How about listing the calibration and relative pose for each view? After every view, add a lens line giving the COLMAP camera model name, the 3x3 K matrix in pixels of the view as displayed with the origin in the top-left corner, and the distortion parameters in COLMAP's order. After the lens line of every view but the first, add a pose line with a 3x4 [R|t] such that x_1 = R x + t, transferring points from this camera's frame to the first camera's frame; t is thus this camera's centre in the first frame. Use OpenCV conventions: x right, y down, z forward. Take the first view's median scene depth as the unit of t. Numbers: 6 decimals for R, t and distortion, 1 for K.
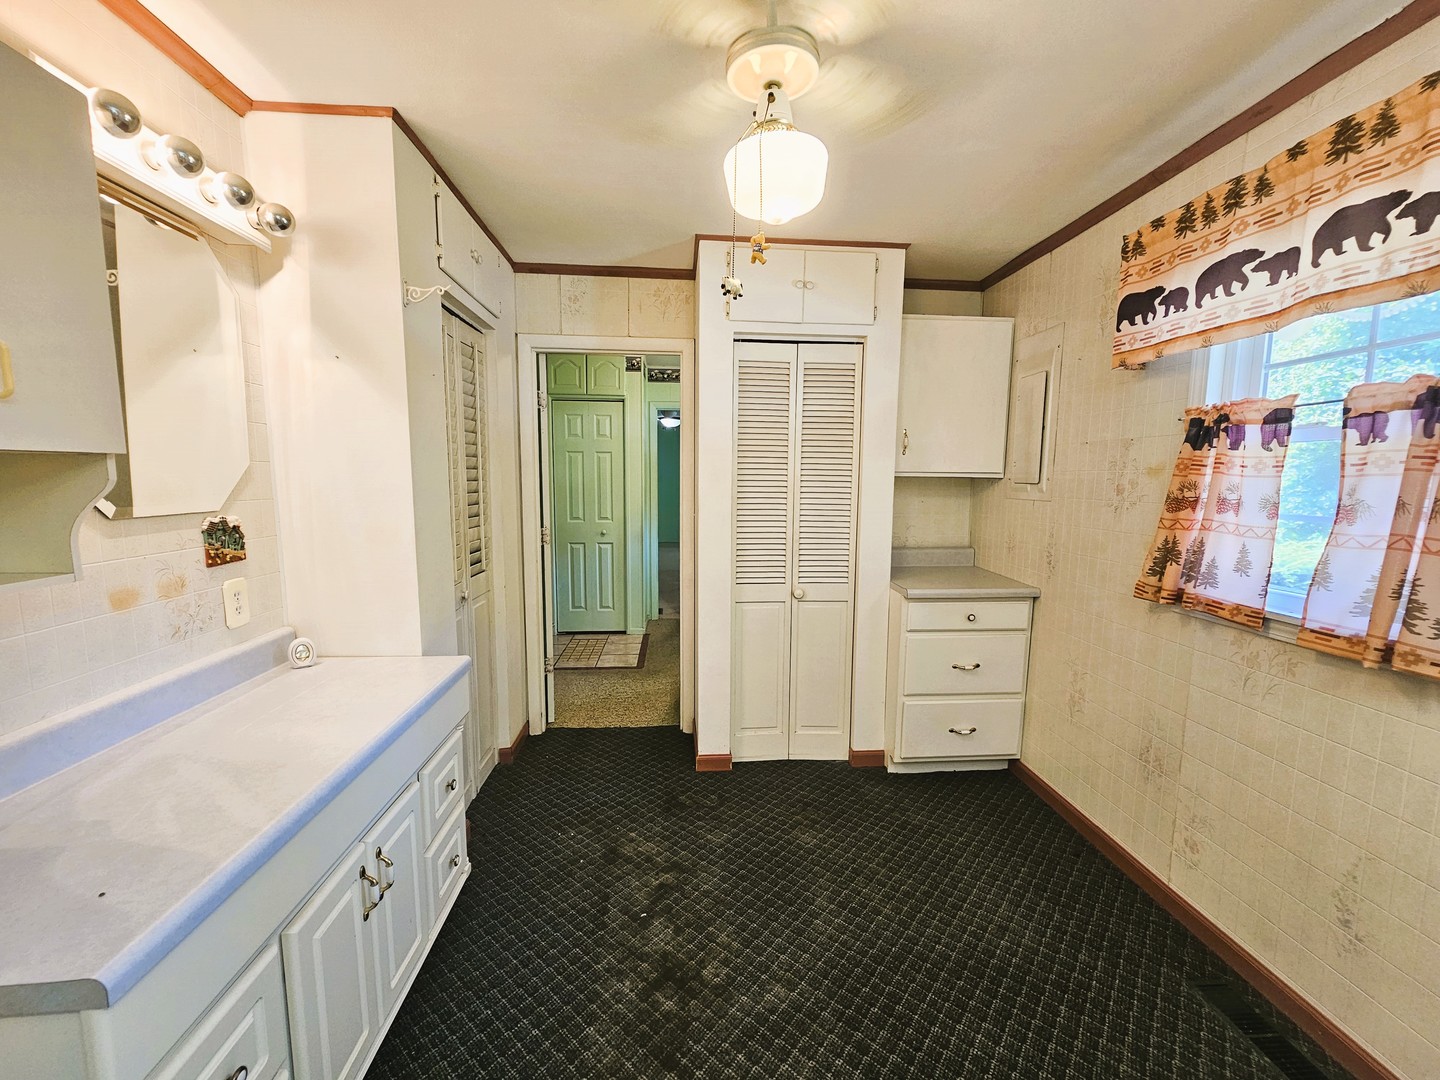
lens RADIAL K [[586.7, 0, 724.6], [0, 586.7, 544.8], [0, 0, 1]] dist [-0.006430, 0.002470]
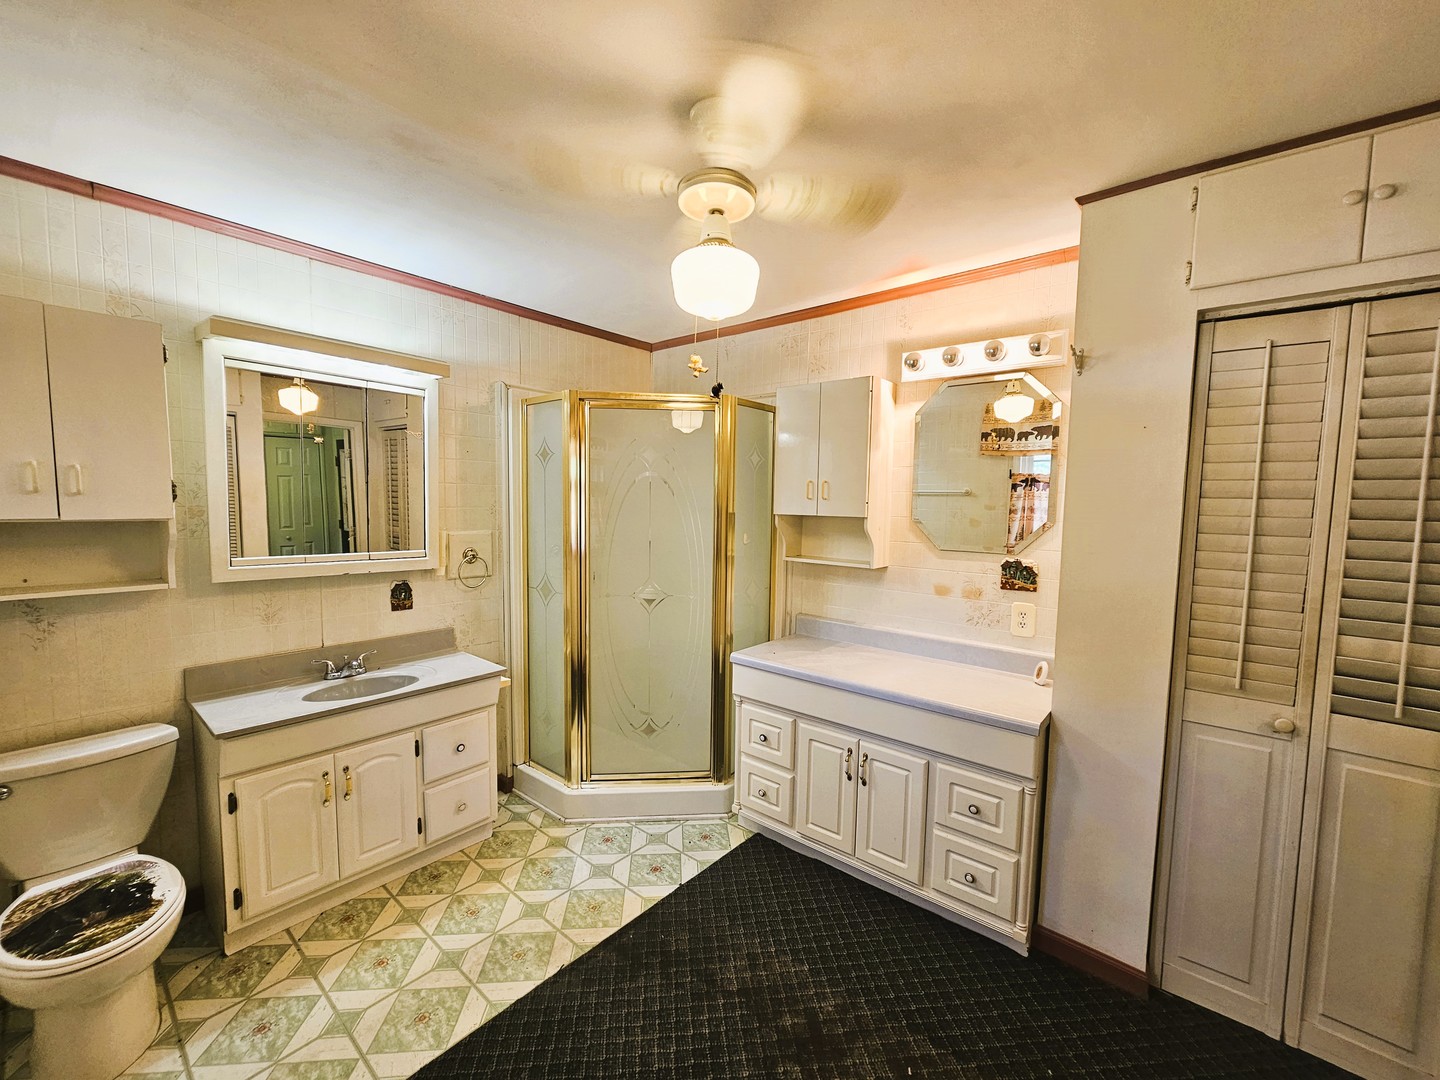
lens RADIAL K [[586.7, 0, 724.6], [0, 586.7, 544.8], [0, 0, 1]] dist [-0.006430, 0.002470]
pose [[-0.697976, 0.030288, -0.715480, 0.743608], [-0.109510, 0.982840, 0.148437, -0.227886], [0.707698, 0.181958, -0.682682, 1.521370]]
